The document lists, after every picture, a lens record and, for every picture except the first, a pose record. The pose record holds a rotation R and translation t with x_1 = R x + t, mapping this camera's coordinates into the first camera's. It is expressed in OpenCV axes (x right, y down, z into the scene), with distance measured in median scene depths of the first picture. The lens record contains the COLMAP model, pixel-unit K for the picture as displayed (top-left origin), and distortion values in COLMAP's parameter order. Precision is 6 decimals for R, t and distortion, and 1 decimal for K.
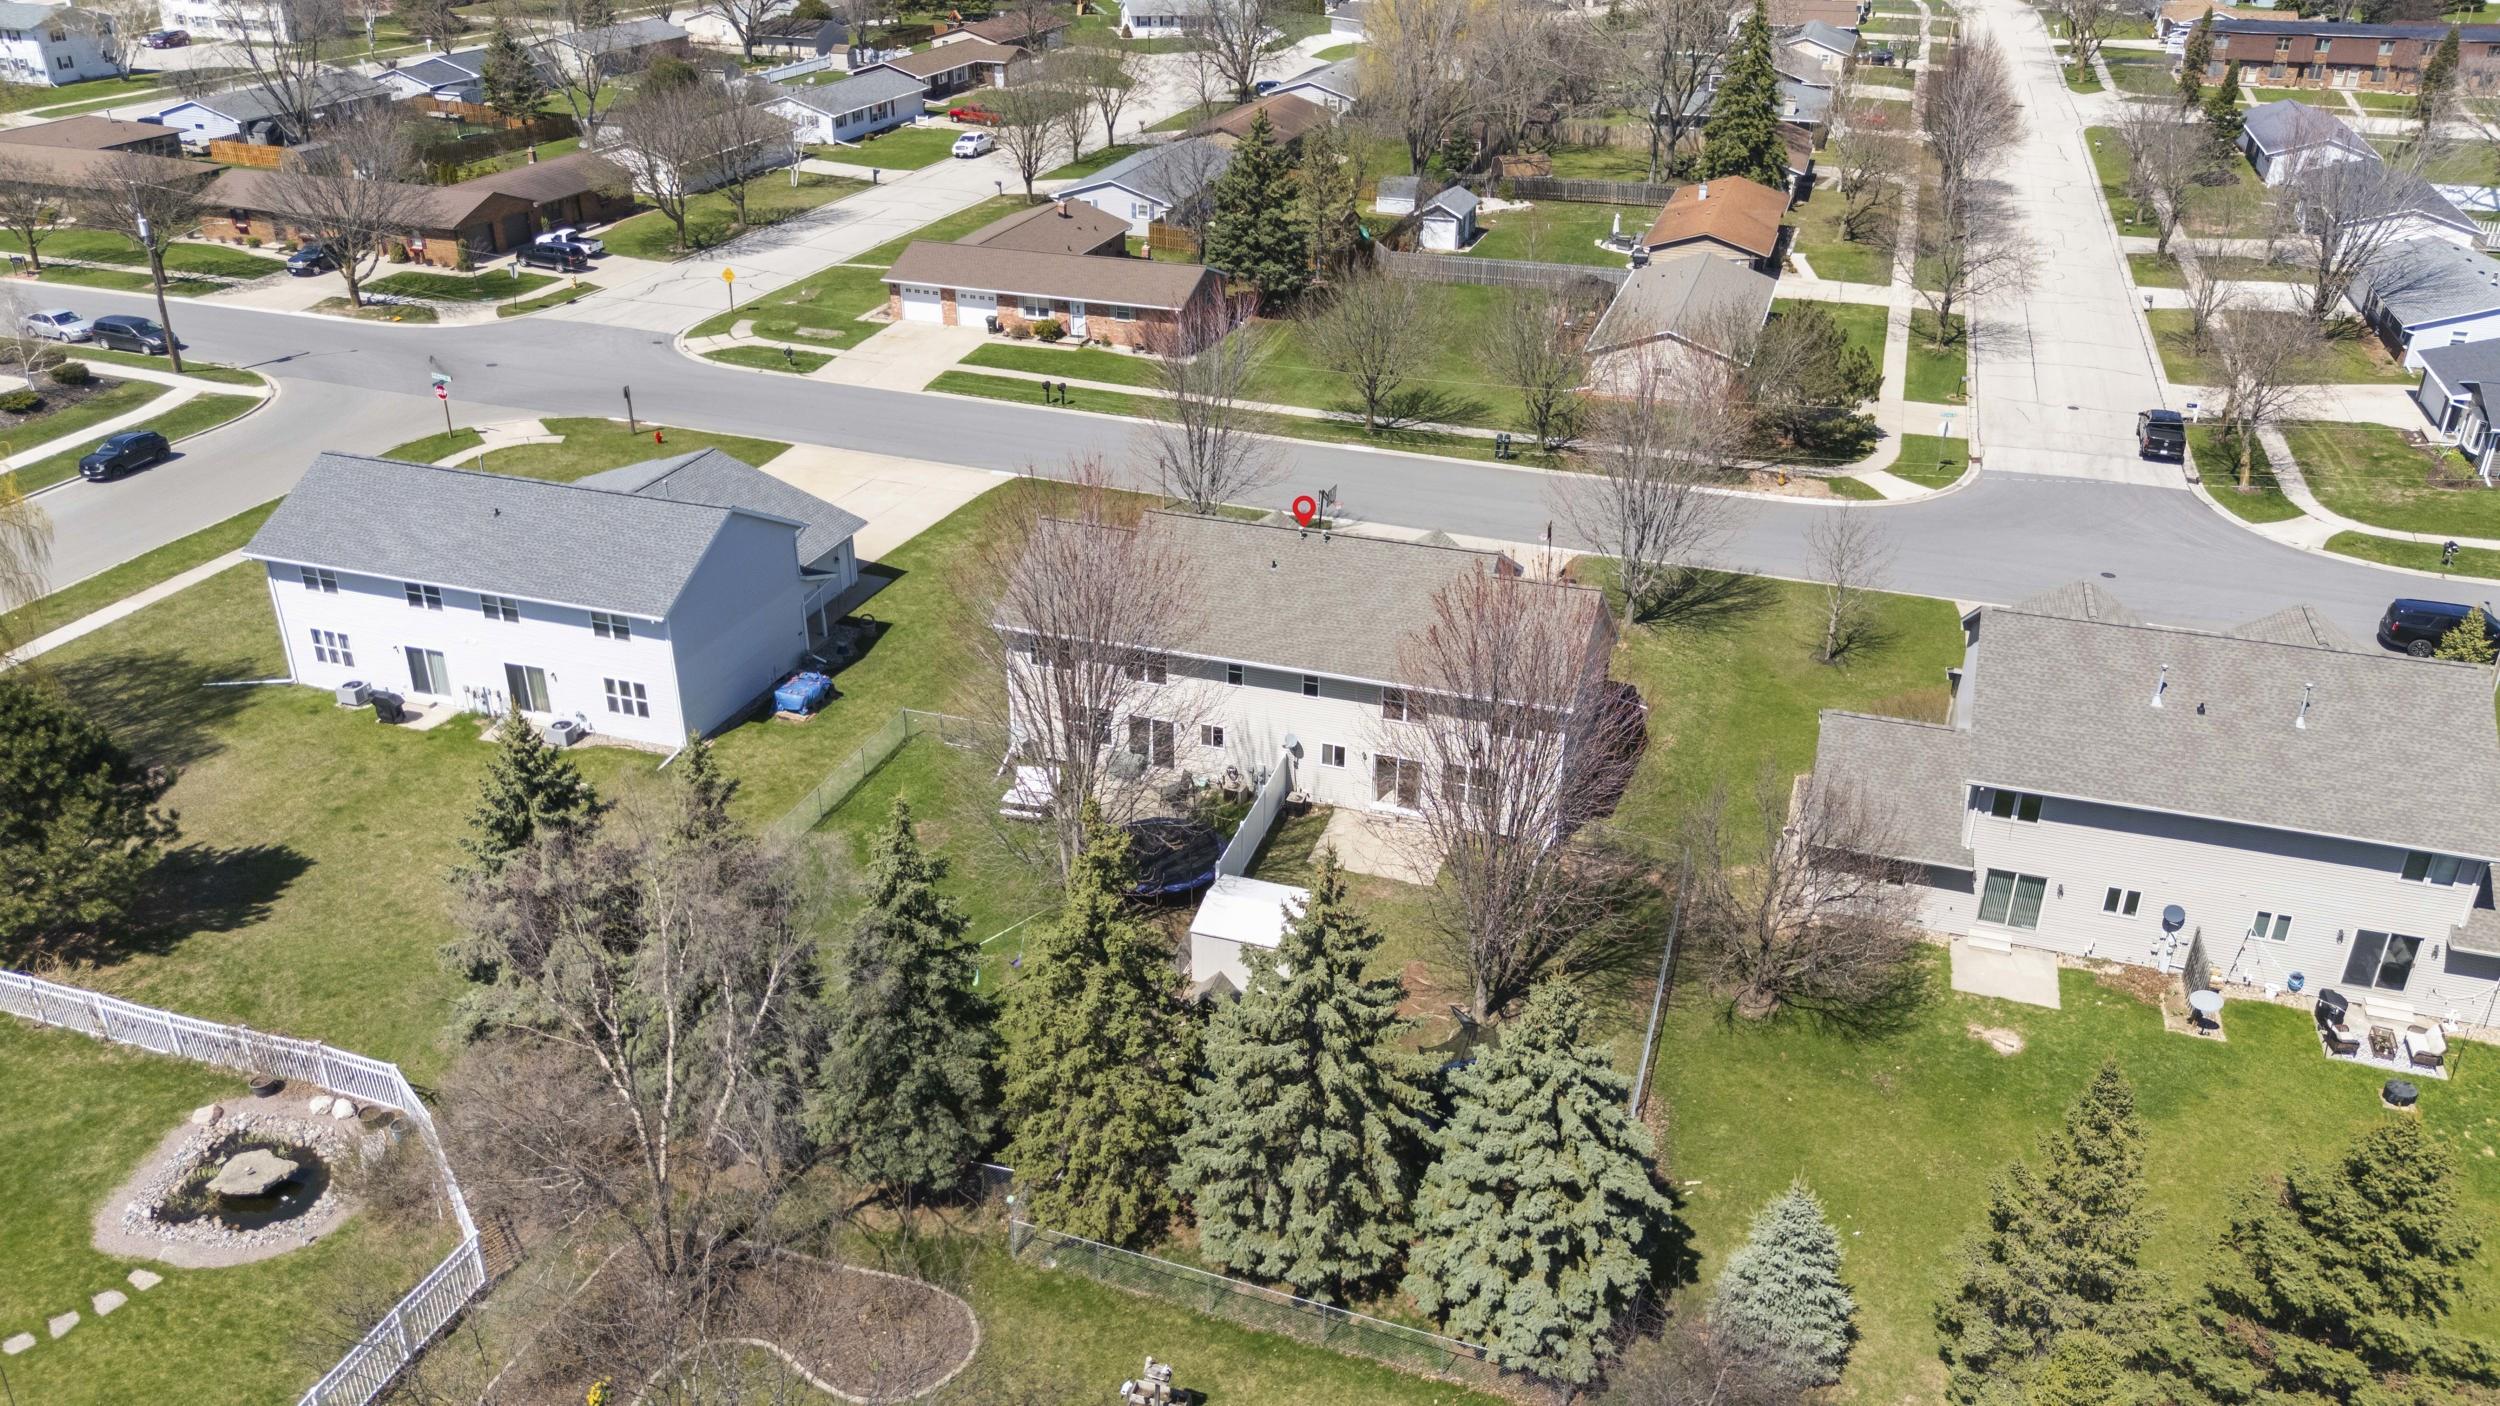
lens RADIAL K [[1835.9, 0, 1250.0], [0, 1835.9, 703.0], [0, 0, 1]] dist [0.057447, -0.058085]
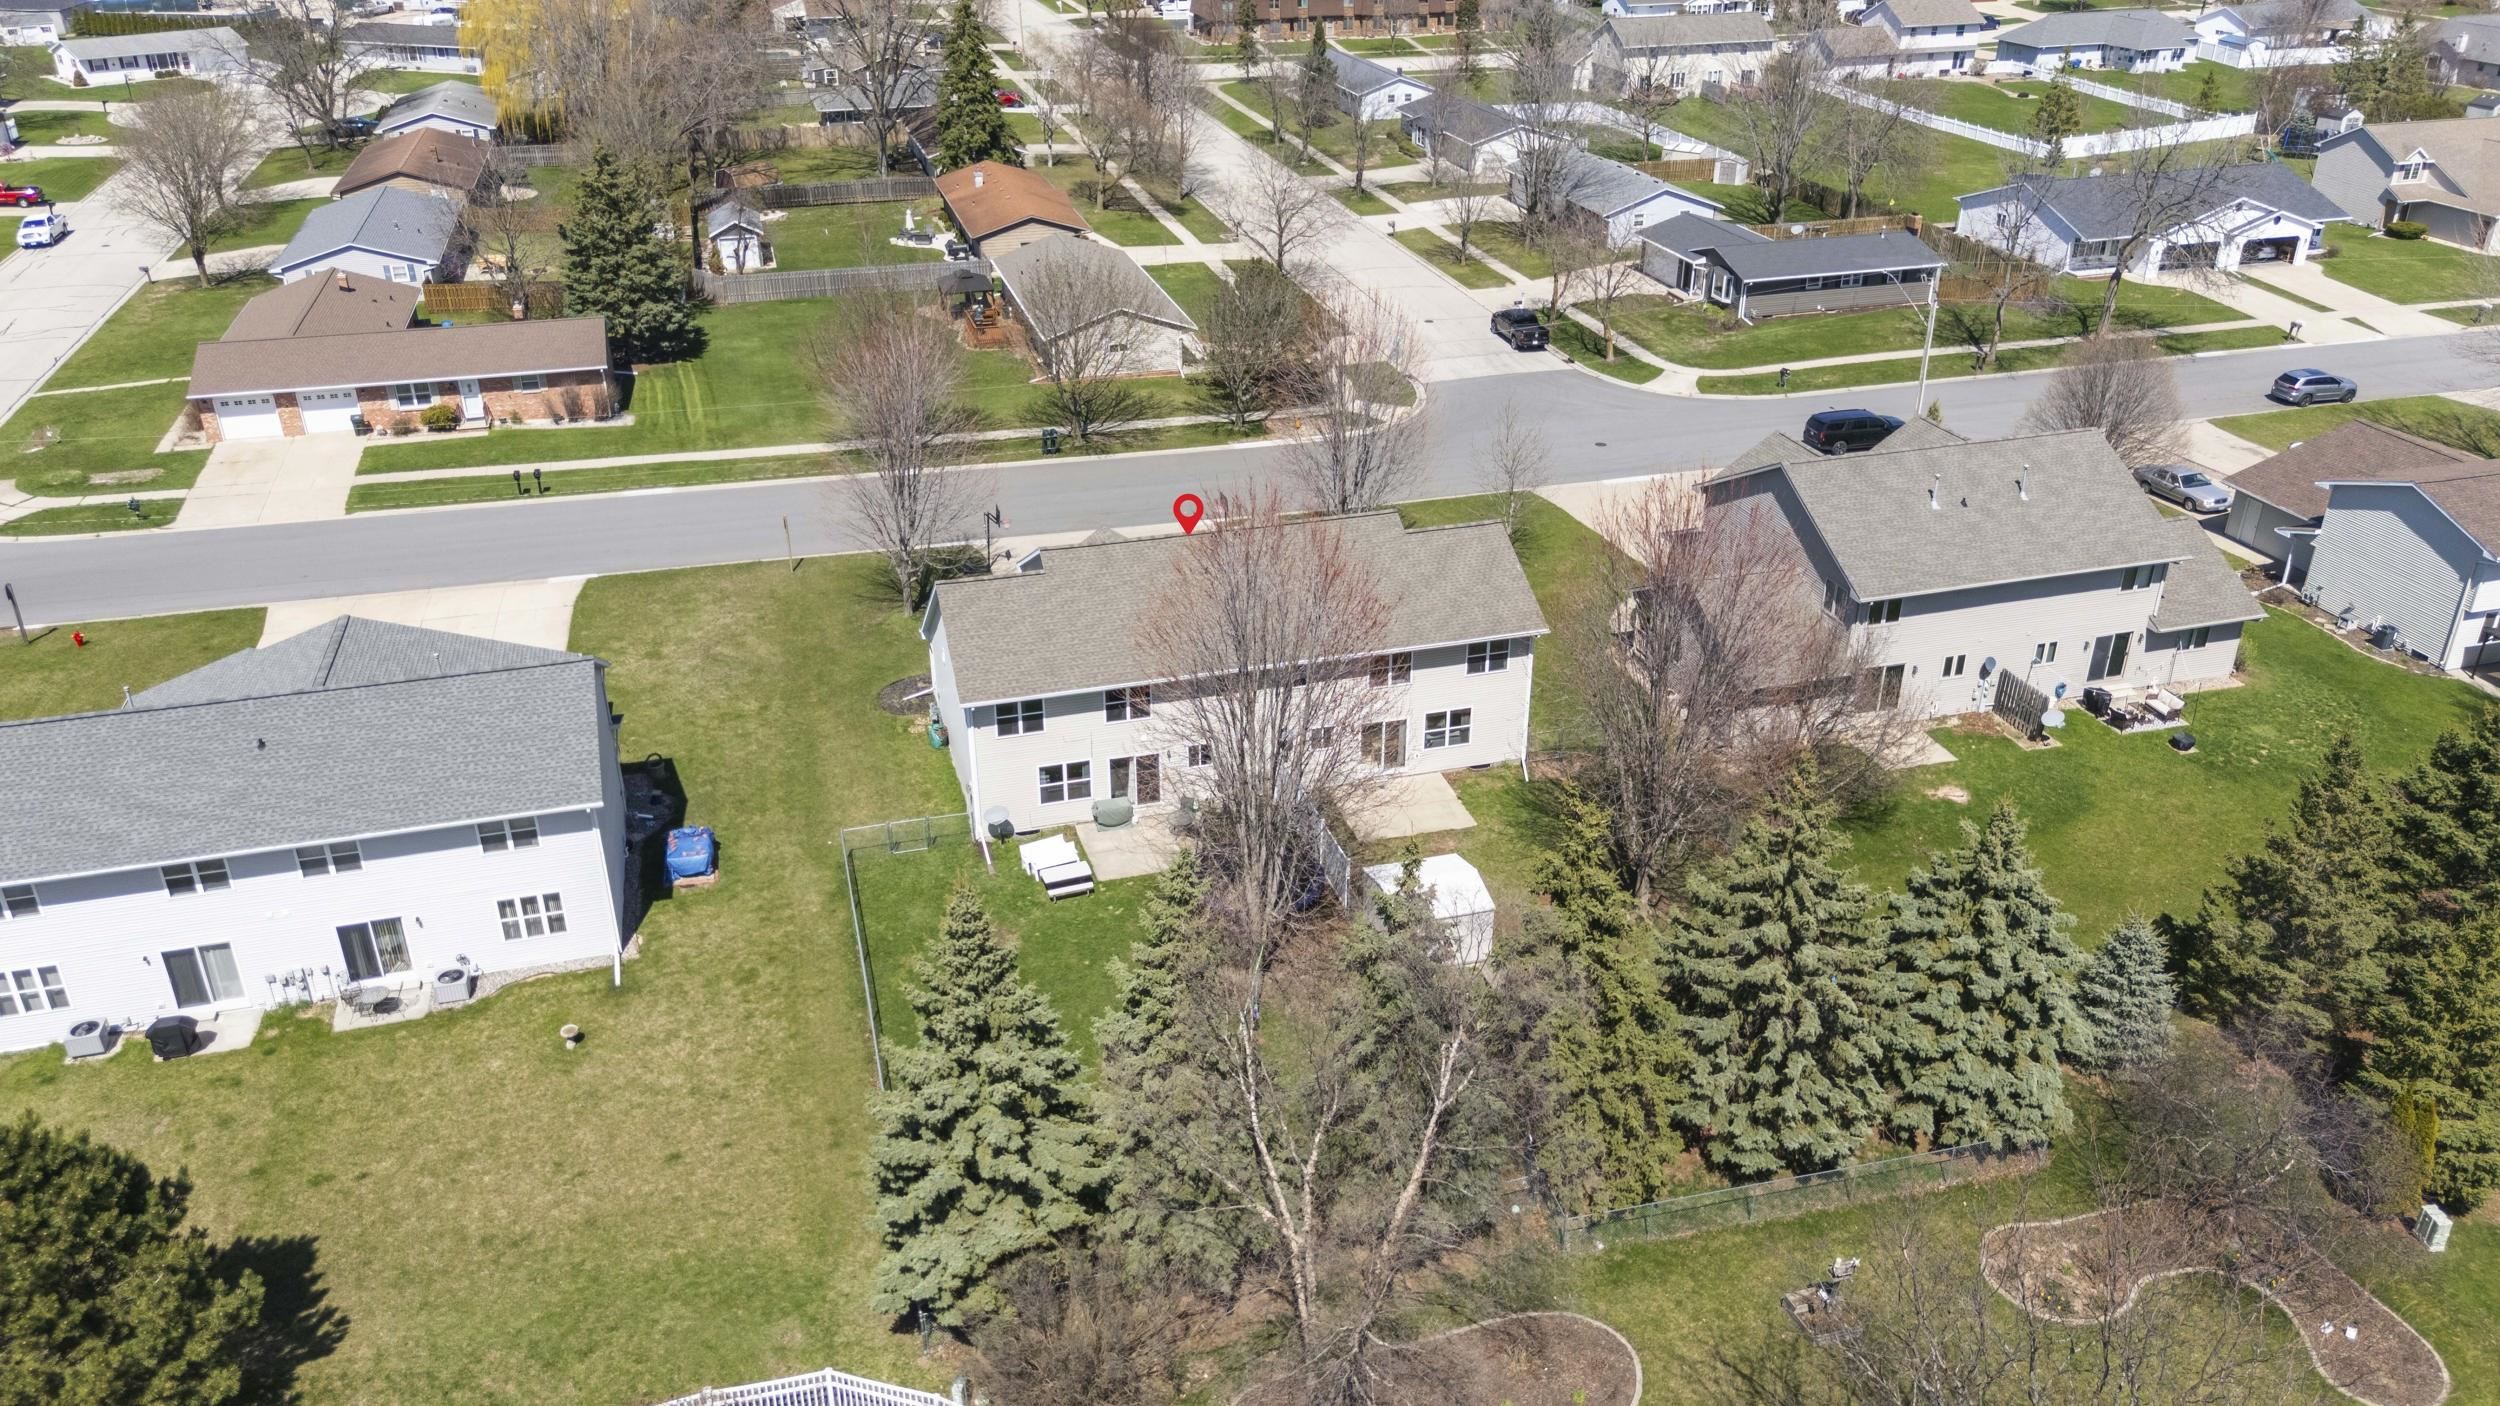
lens RADIAL K [[1835.9, 0, 1250.0], [0, 1835.9, 703.0], [0, 0, 1]] dist [0.057447, -0.058085]
pose [[0.824235, -0.261914, 0.502033, -0.312524], [0.260847, 0.962547, 0.073911, -0.047903], [-0.502588, 0.070034, 0.861685, 0.092469]]
